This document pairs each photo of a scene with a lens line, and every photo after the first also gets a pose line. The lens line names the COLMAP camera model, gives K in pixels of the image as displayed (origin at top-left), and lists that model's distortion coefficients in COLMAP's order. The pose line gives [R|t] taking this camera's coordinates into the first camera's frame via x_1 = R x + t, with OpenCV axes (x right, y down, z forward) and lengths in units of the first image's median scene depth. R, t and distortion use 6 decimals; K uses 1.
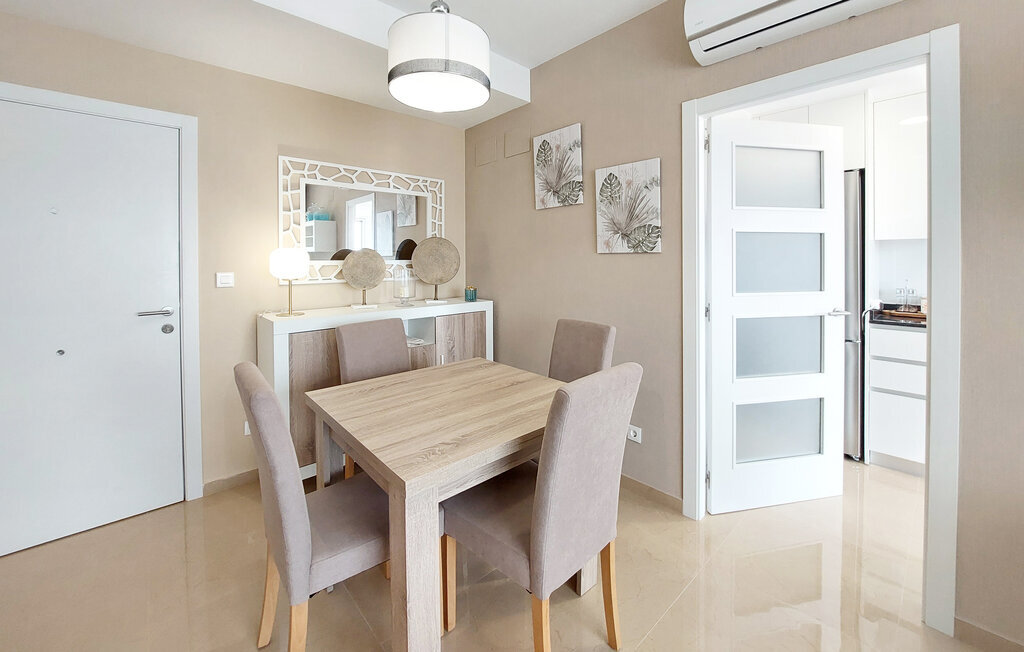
lens RADIAL K [[403.0, 0, 504.7], [0, 403.0, 261.6], [0, 0, 1]] dist [-0.018045, -0.000365]
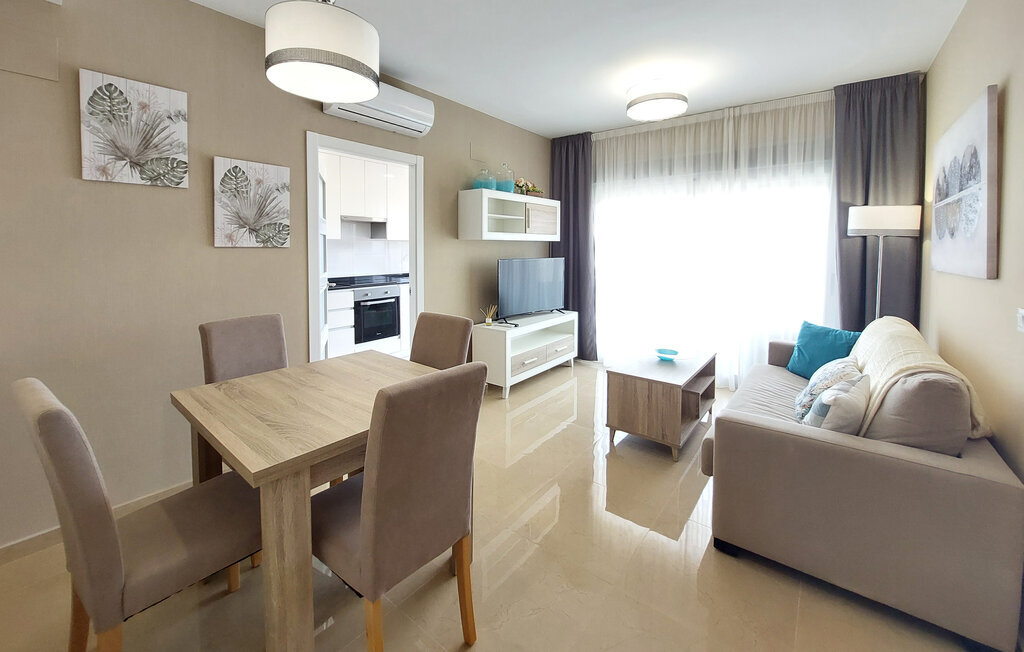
lens RADIAL K [[403.0, 0, 508.2], [0, 403.0, 259.5], [0, 0, 1]] dist [-0.018045, -0.000365]
pose [[-0.162345, -0.022969, 0.986467, -0.763050], [0.004173, 0.999704, 0.023964, -0.010158], [-0.986725, 0.008007, -0.162201, 0.466924]]
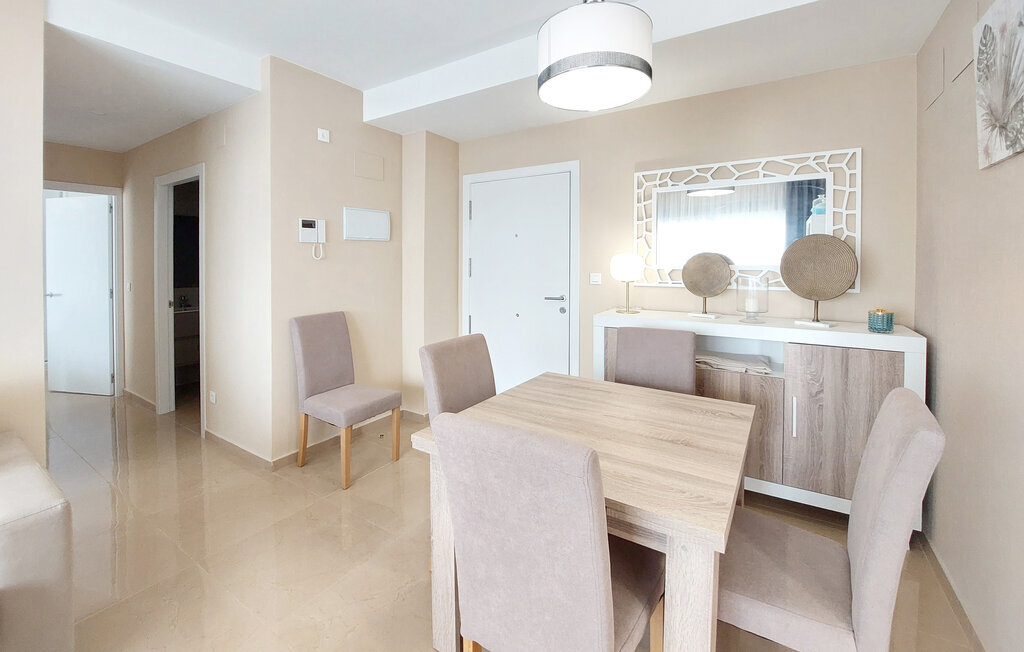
lens RADIAL K [[403.0, 0, 515.7], [0, 403.0, 265.9], [0, 0, 1]] dist [-0.018045, -0.000365]
pose [[0.273835, 0.018631, -0.961596, 0.444241], [-0.007485, 0.999823, 0.017241, -0.015488], [0.961748, 0.002476, 0.273926, 0.356275]]
